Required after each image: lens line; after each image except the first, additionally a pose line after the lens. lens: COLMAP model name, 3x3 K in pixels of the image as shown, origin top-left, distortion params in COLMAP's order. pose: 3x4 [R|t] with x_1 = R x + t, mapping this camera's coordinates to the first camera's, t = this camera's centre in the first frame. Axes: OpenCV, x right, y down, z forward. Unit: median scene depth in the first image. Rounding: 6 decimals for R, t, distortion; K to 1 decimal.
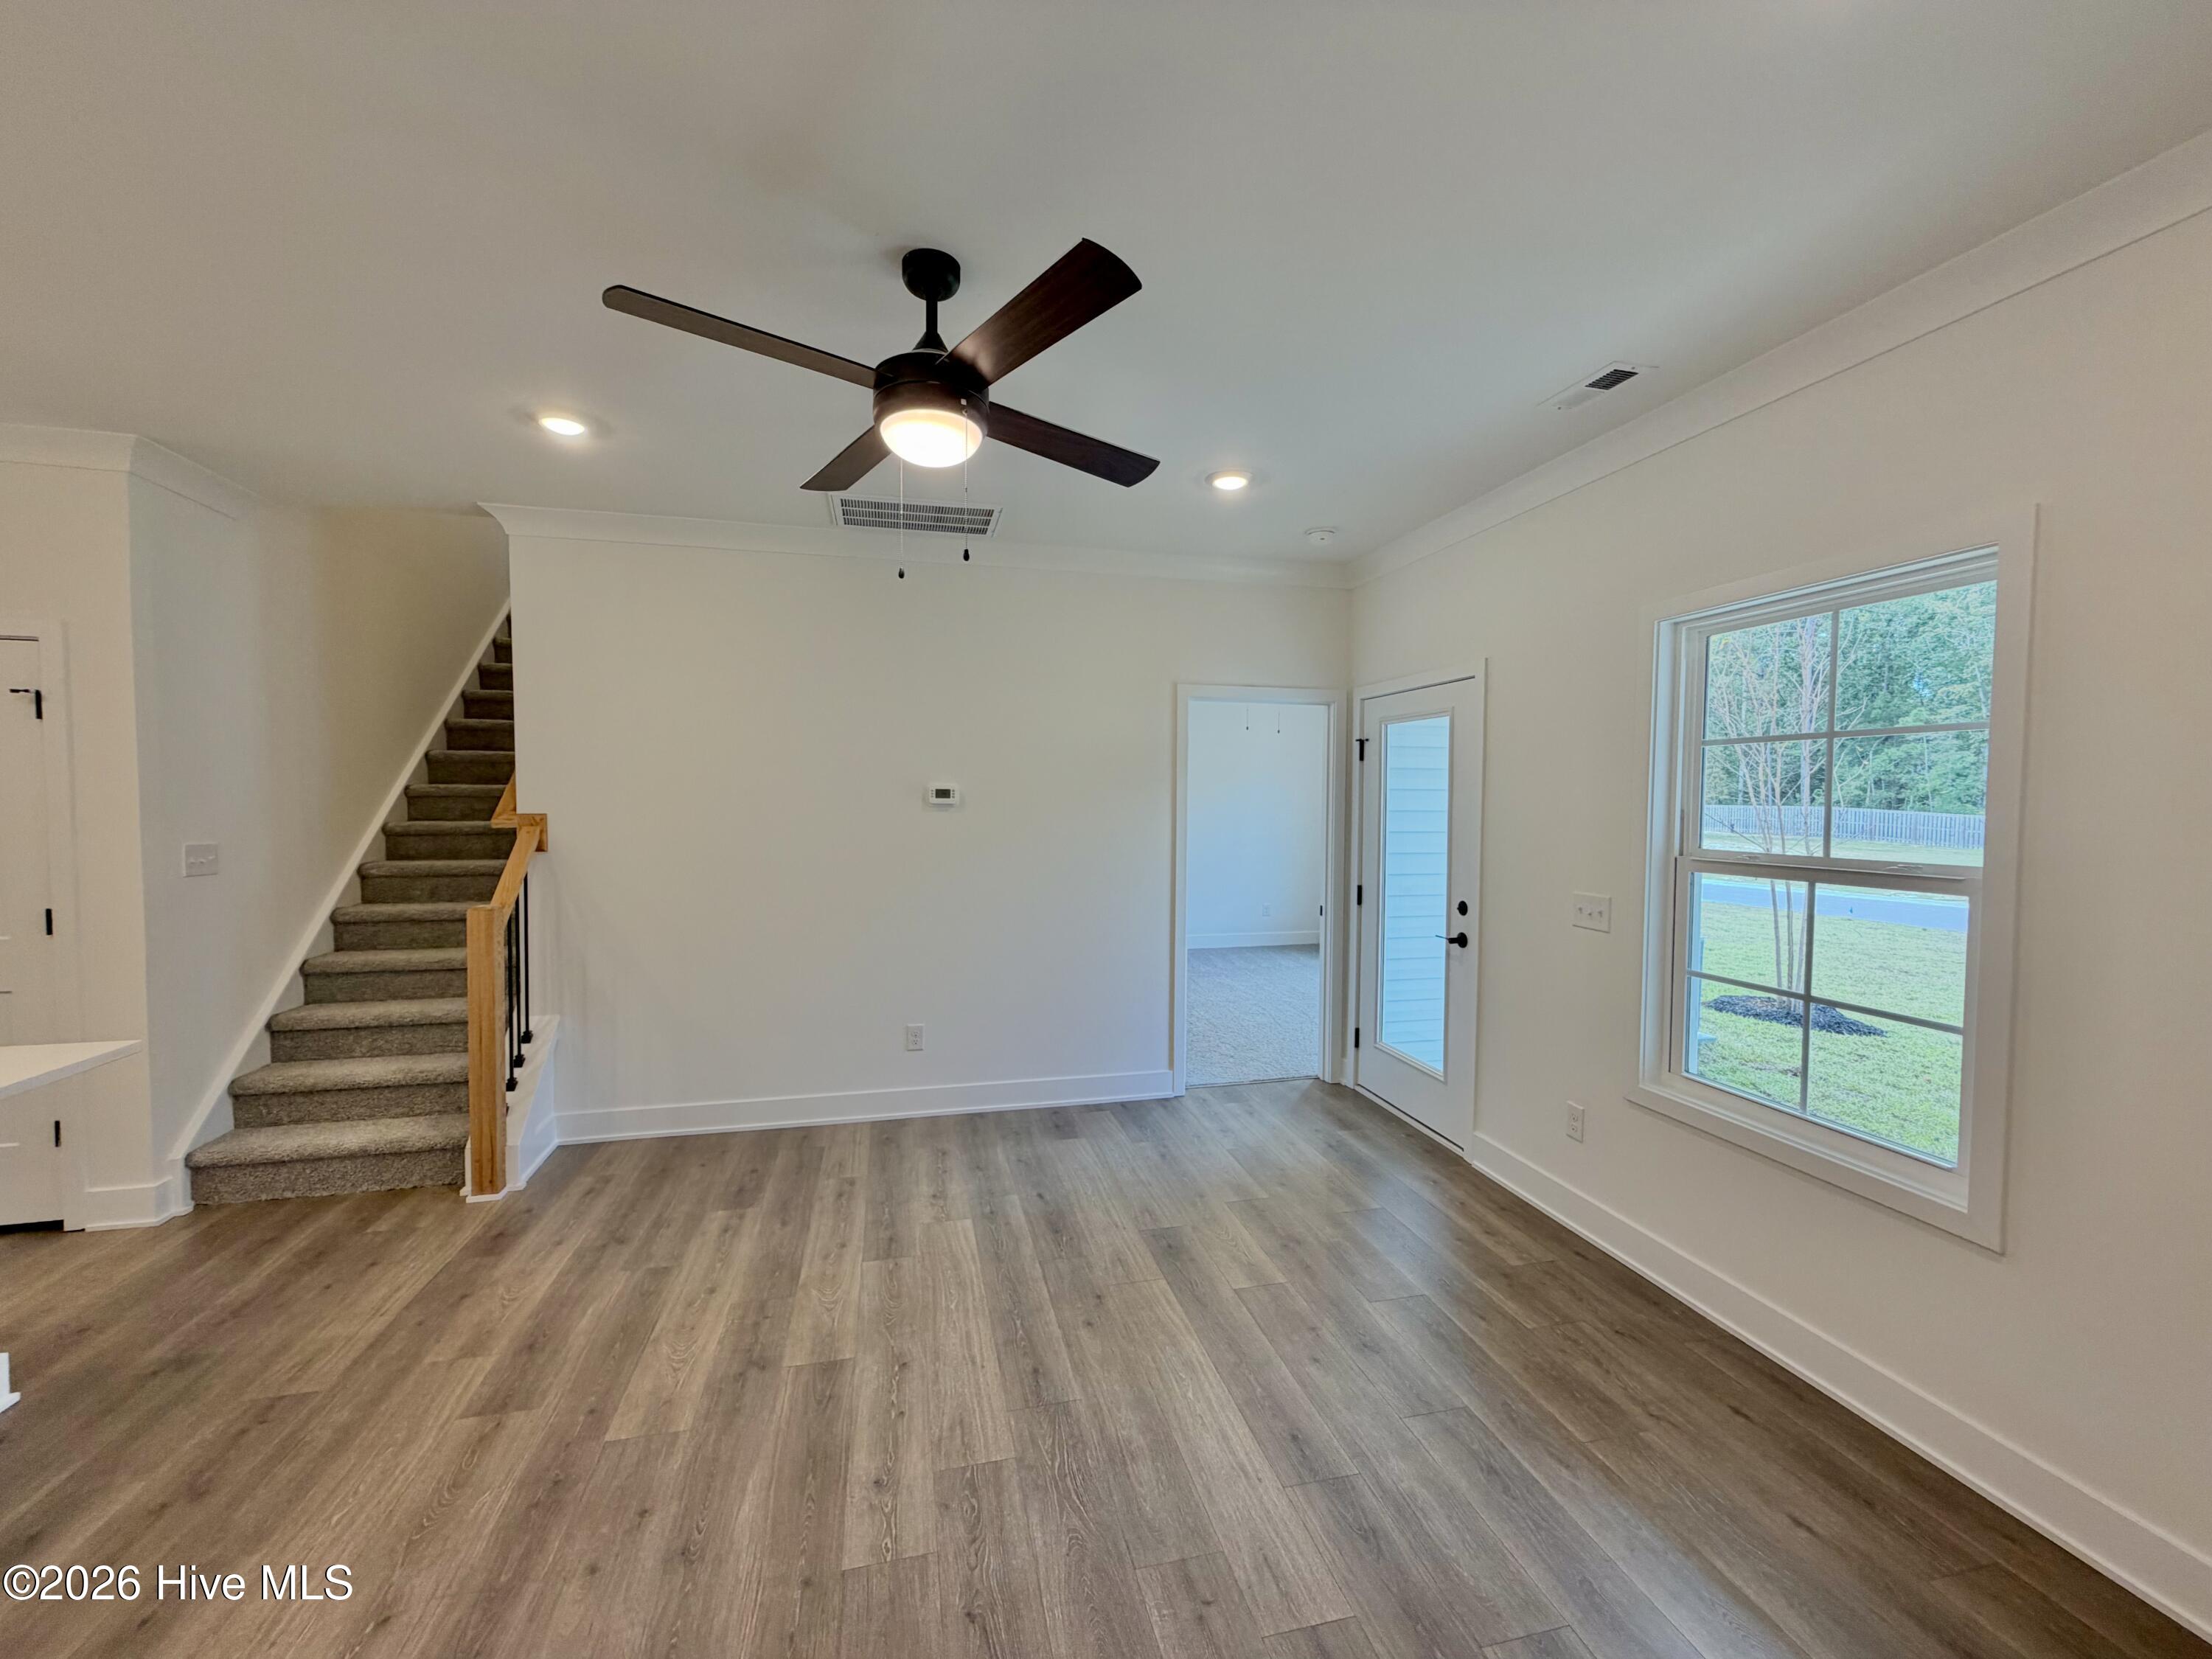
lens RADIAL K [[885.0, 0, 1100.9], [0, 885.0, 827.4], [0, 0, 1]] dist [-0.001903, 0.000352]
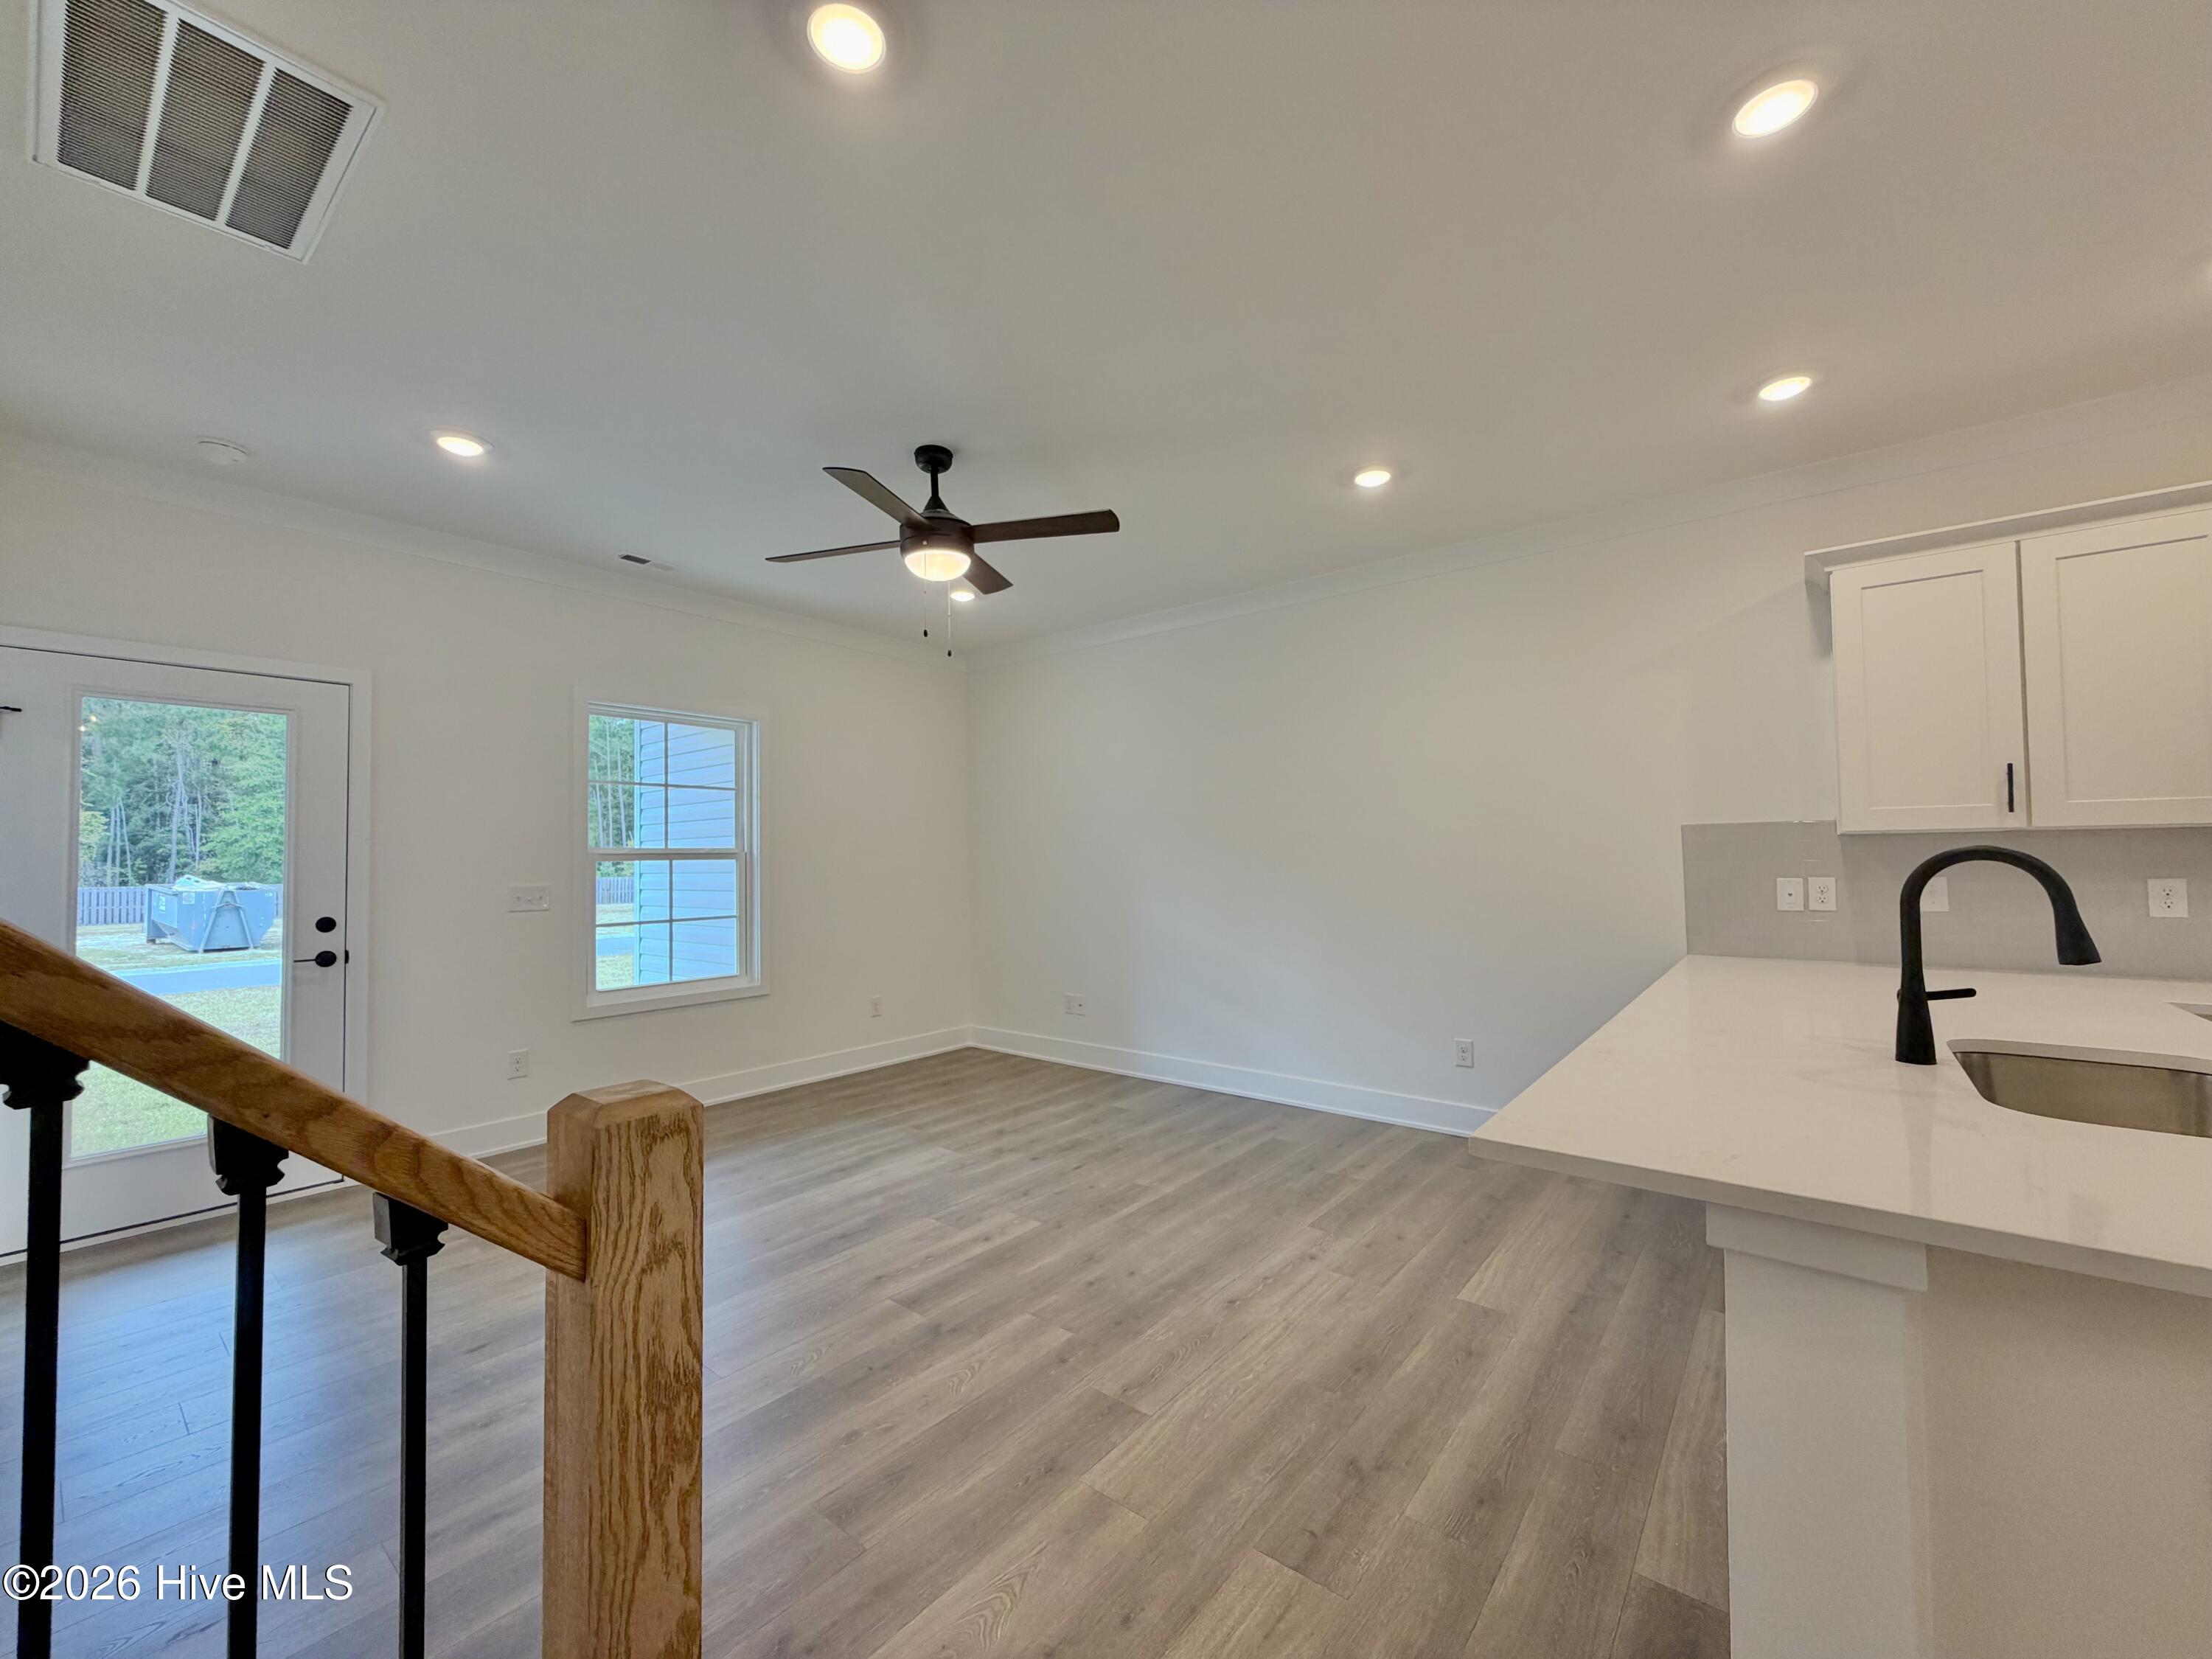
lens RADIAL K [[885.0, 0, 1106.6], [0, 885.0, 827.3], [0, 0, 1]] dist [-0.001903, 0.000352]
pose [[-0.614223, 0.027252, 0.788662, -1.333276], [0.036646, 0.999310, -0.005990, 0.035657], [-0.788281, 0.025222, -0.614798, 1.458520]]
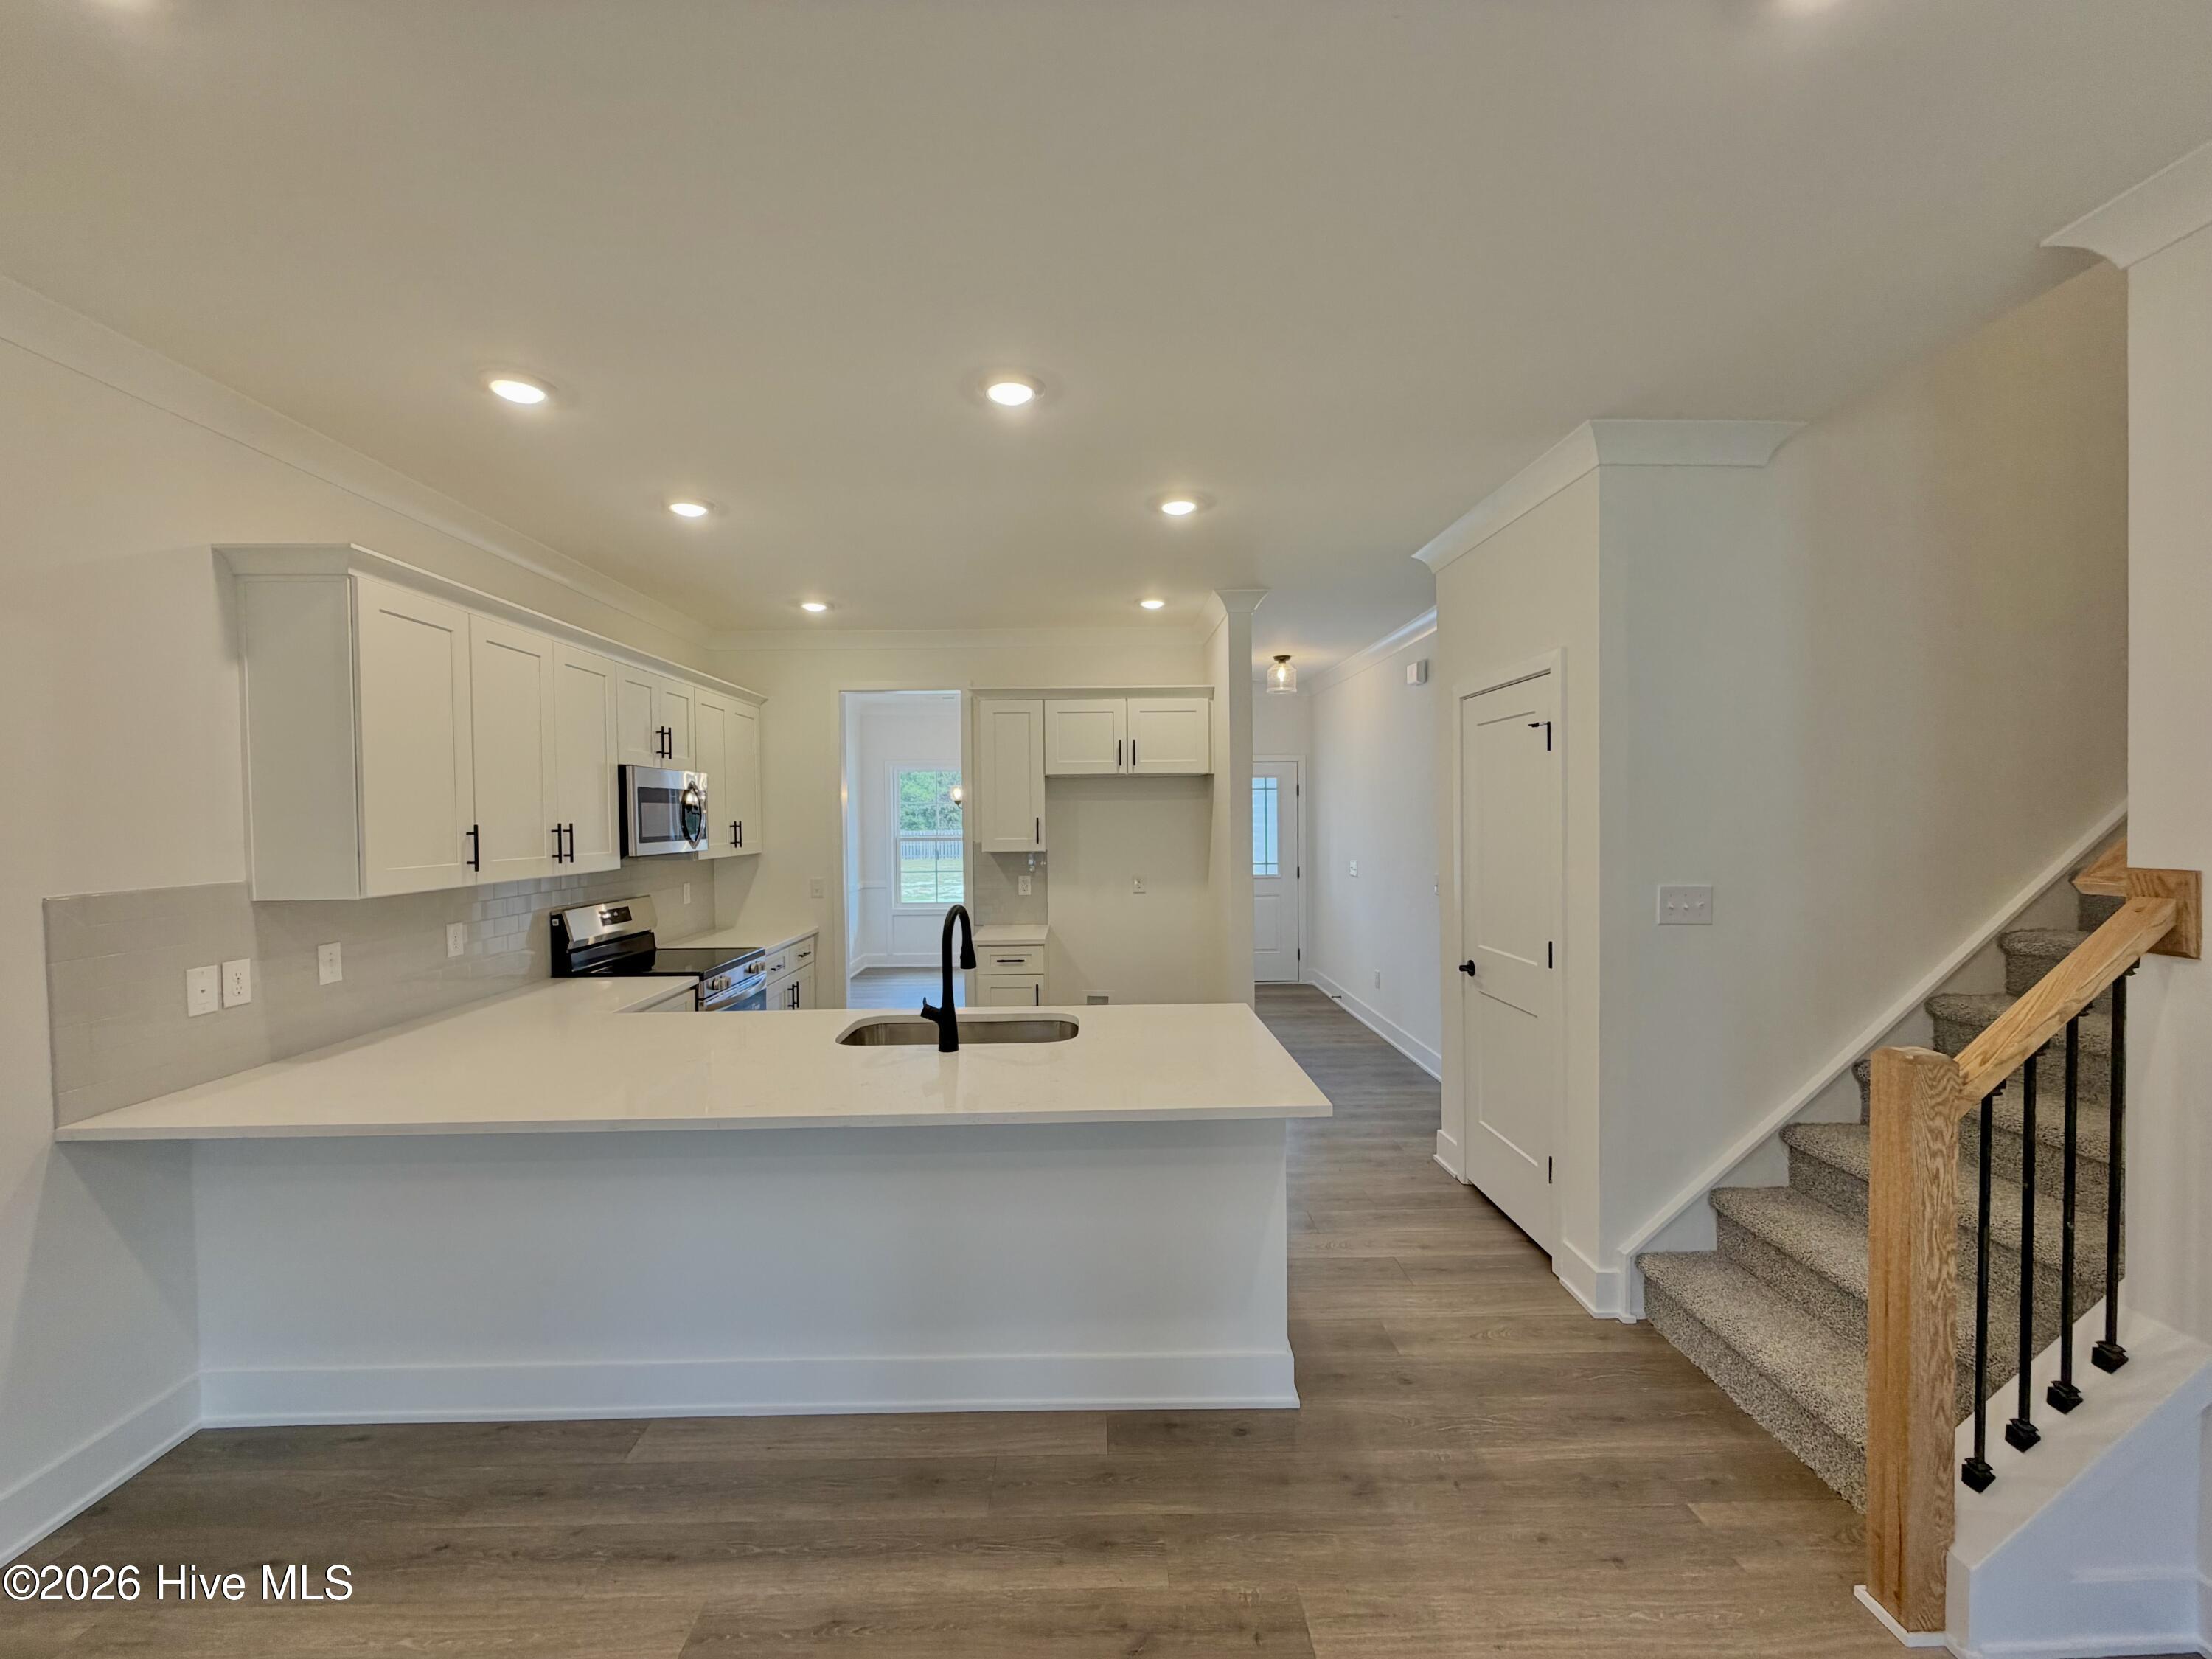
lens RADIAL K [[885.0, 0, 1120.1], [0, 885.0, 839.0], [0, 0, 1]] dist [-0.001903, 0.000352]
pose [[-0.212489, 0.018565, -0.976987, -0.155149], [-0.026398, 0.999346, 0.024731, -0.044371], [0.976807, 0.031045, -0.211860, 0.925074]]
